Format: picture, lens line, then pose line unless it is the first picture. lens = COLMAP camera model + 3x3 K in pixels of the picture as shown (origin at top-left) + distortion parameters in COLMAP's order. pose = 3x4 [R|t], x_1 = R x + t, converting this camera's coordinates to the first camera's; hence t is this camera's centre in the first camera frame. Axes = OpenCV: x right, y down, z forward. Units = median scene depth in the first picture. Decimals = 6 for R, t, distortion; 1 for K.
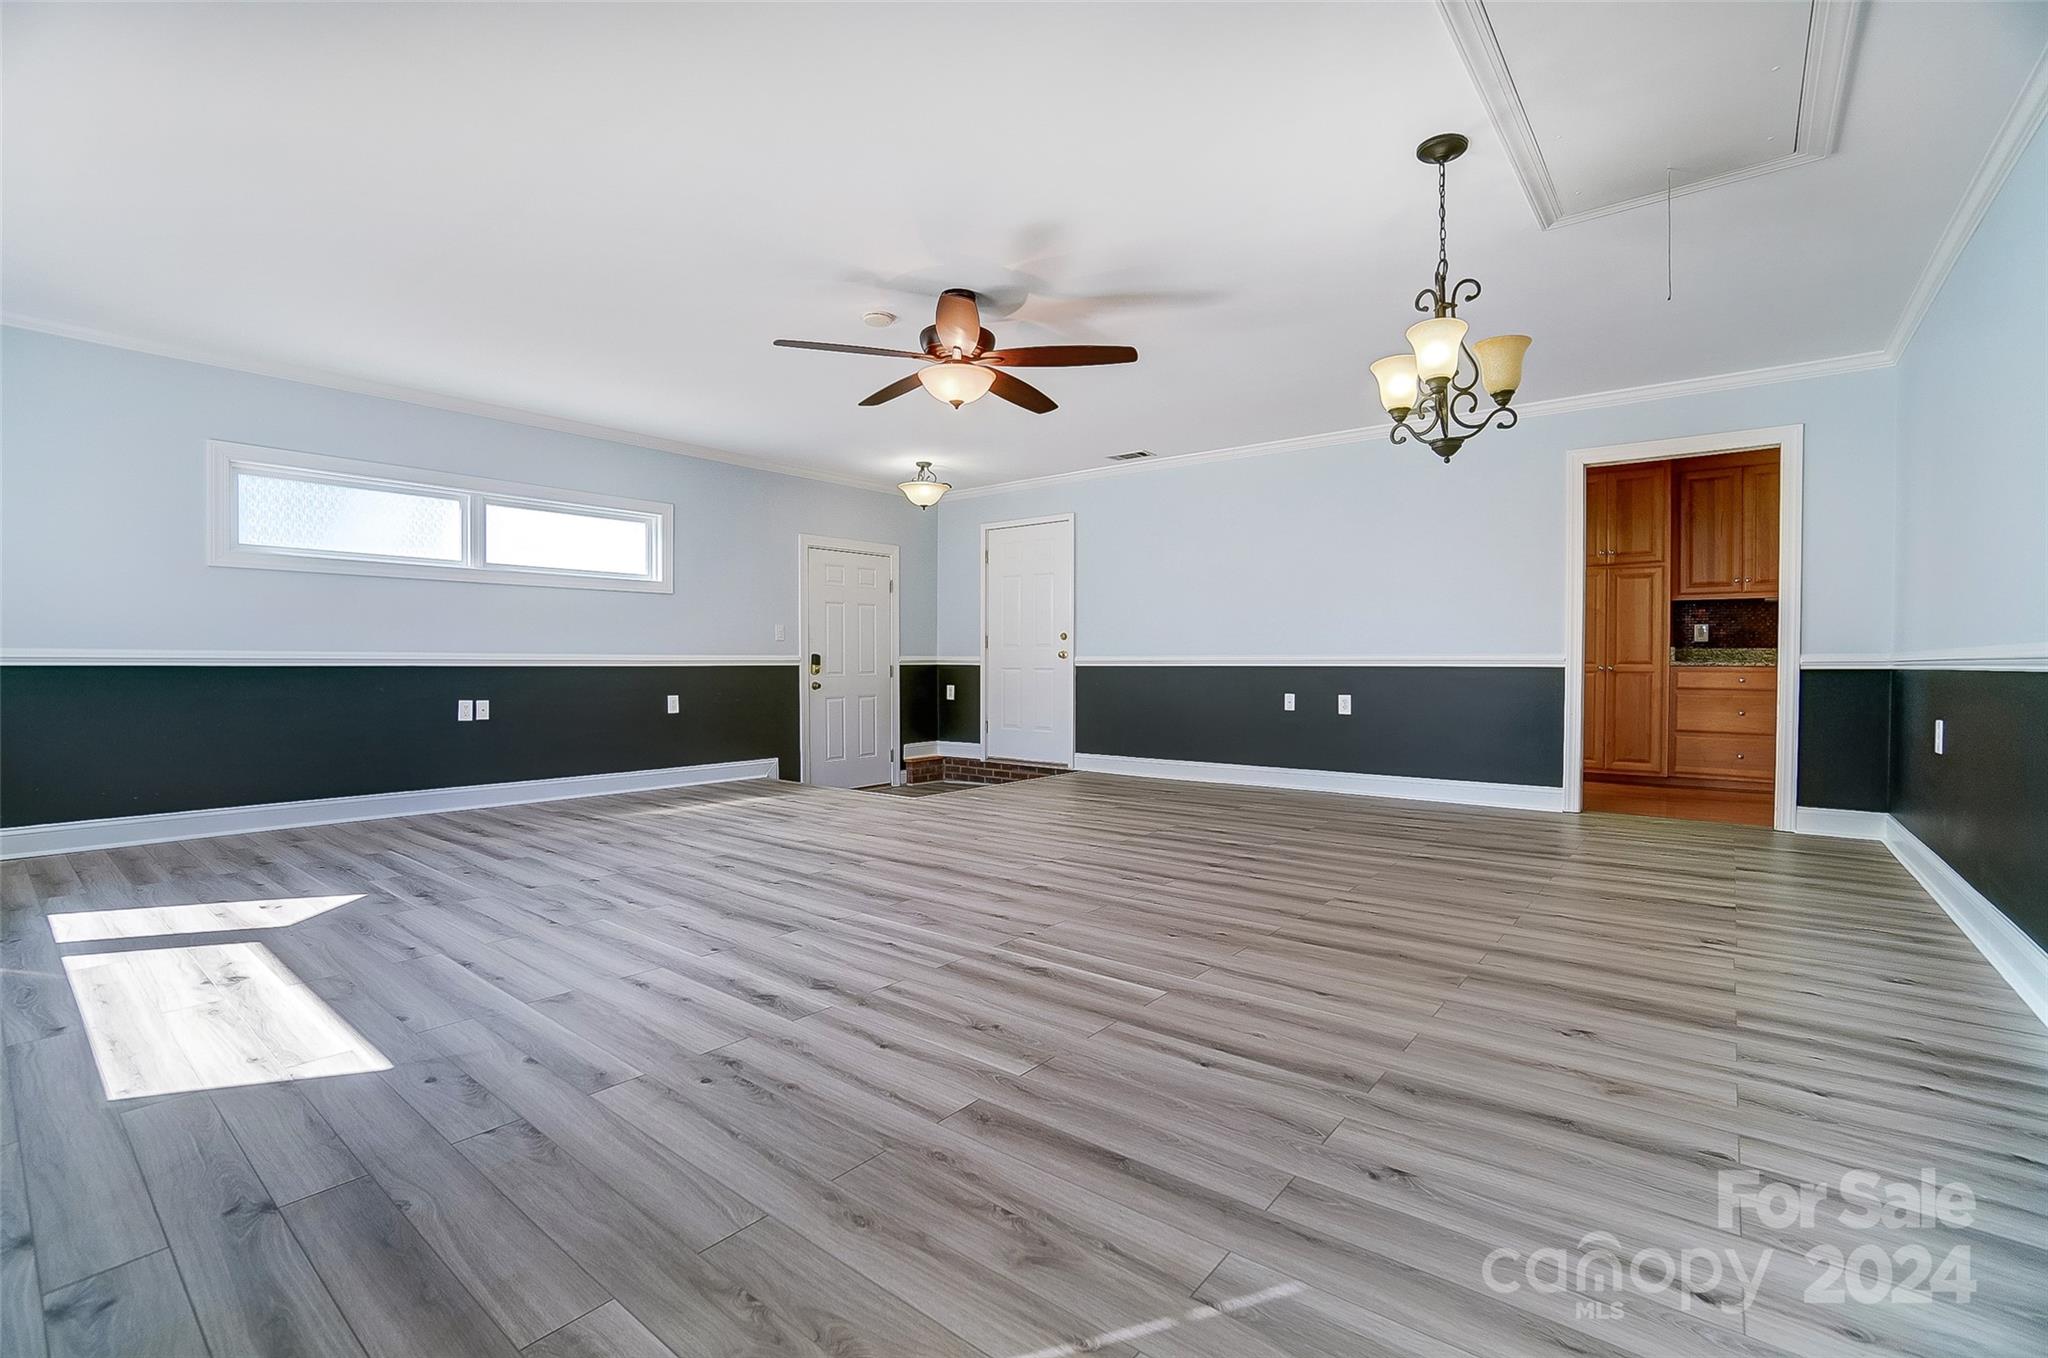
lens RADIAL K [[870.7, 0, 1067.8], [0, 870.7, 669.6], [0, 0, 1]] dist [-0.032088, 0.016149]
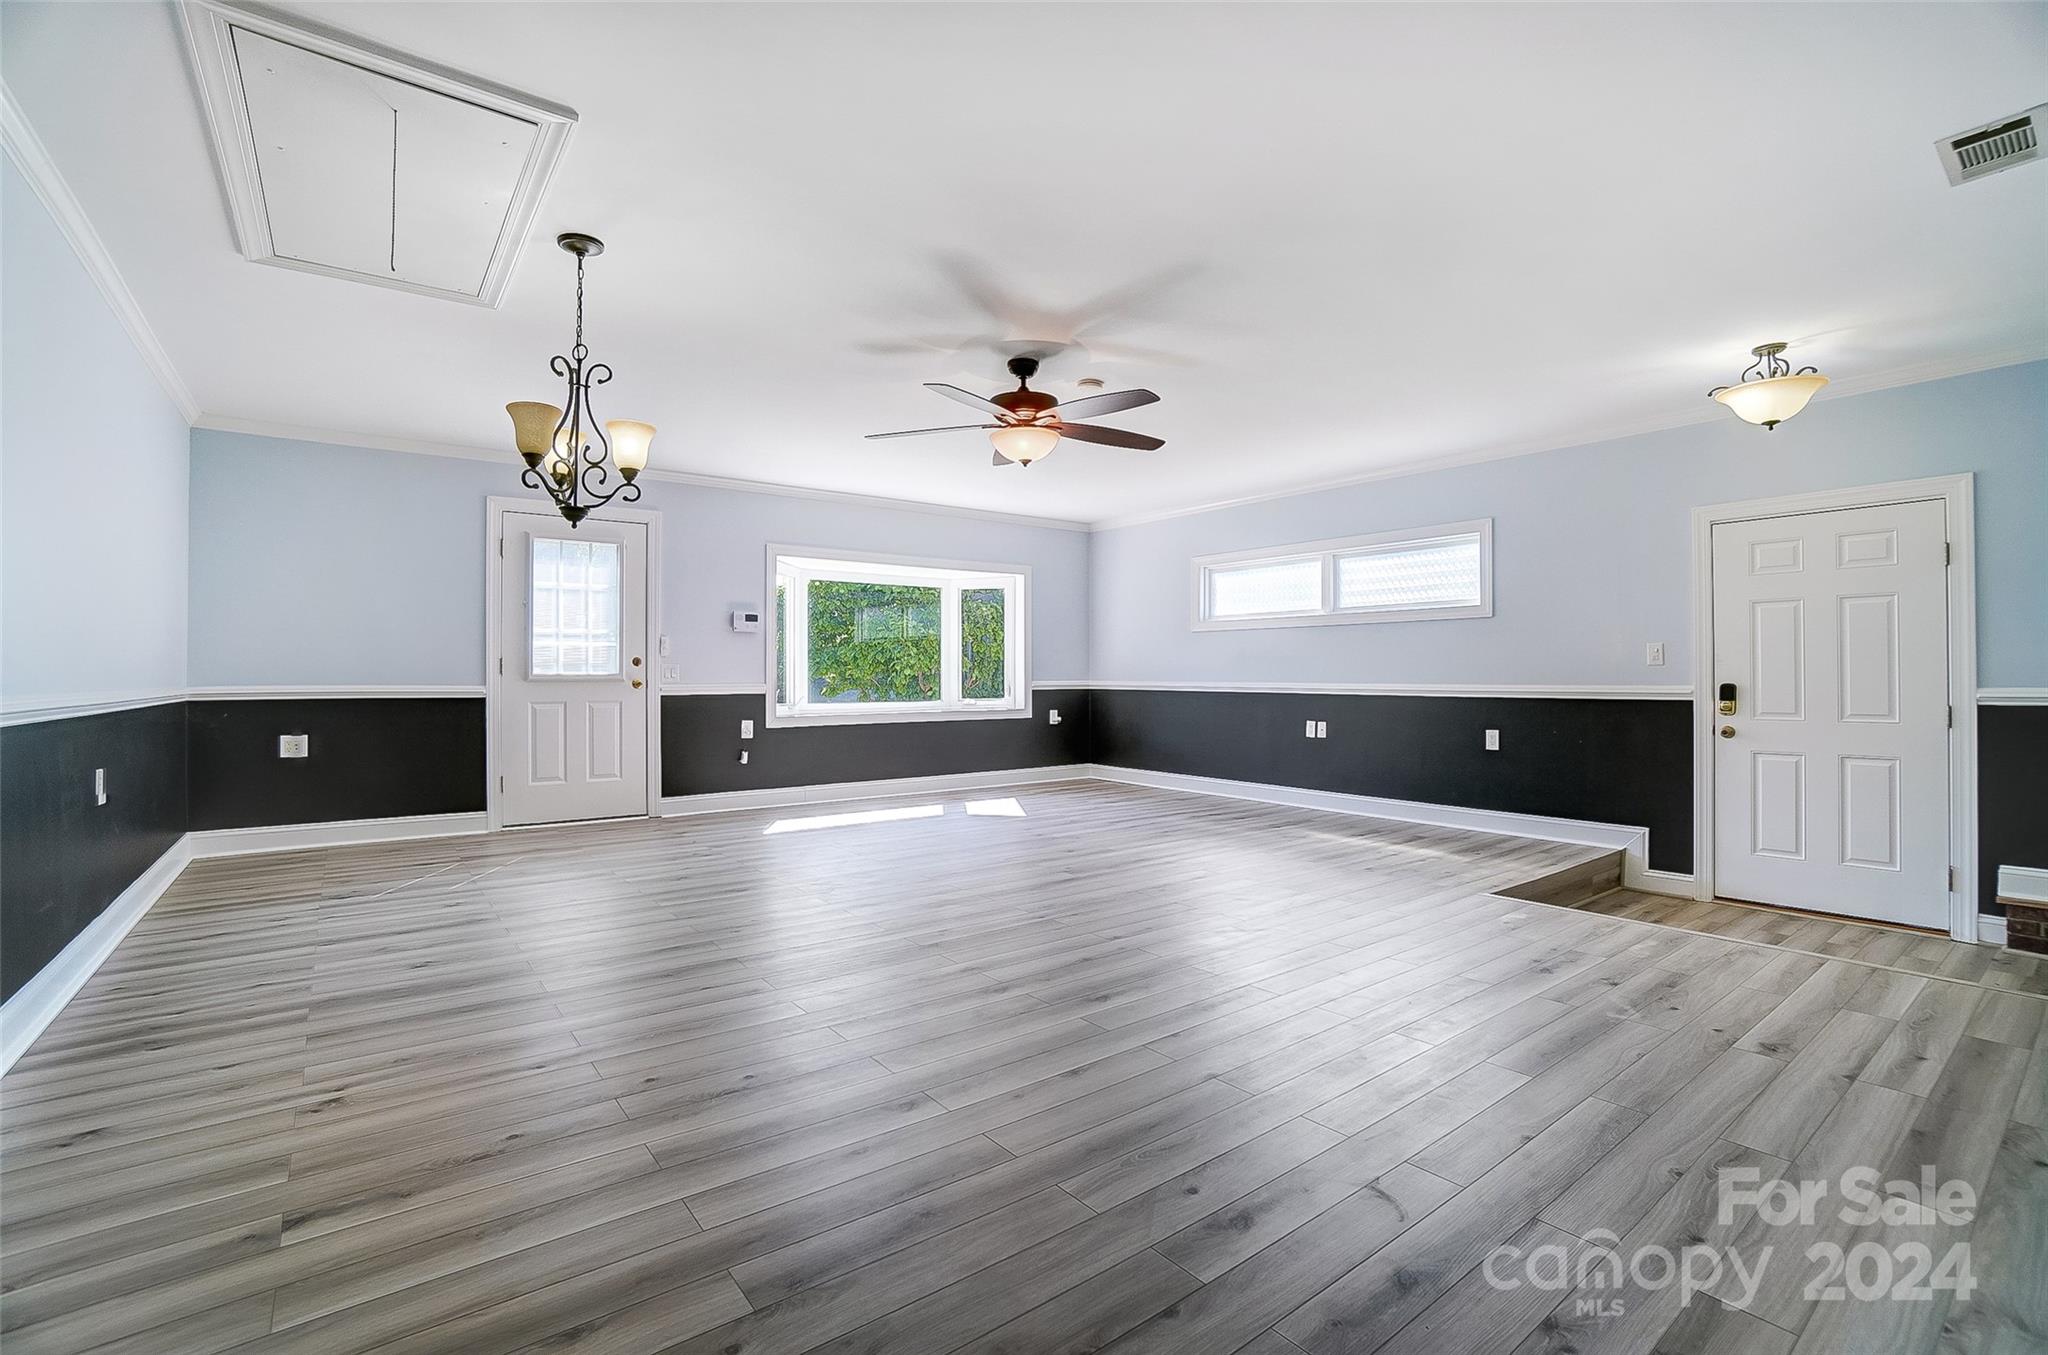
lens RADIAL K [[913.0, 0, 1024.0], [0, 913.0, 677.5], [0, 0, 1]] dist [-0.057811, 0.024874]
pose [[-0.261692, -0.000318, -0.965151, 0.700506], [-0.008508, 0.999962, 0.001978, -0.027501], [0.965114, 0.008729, -0.261685, 0.933791]]
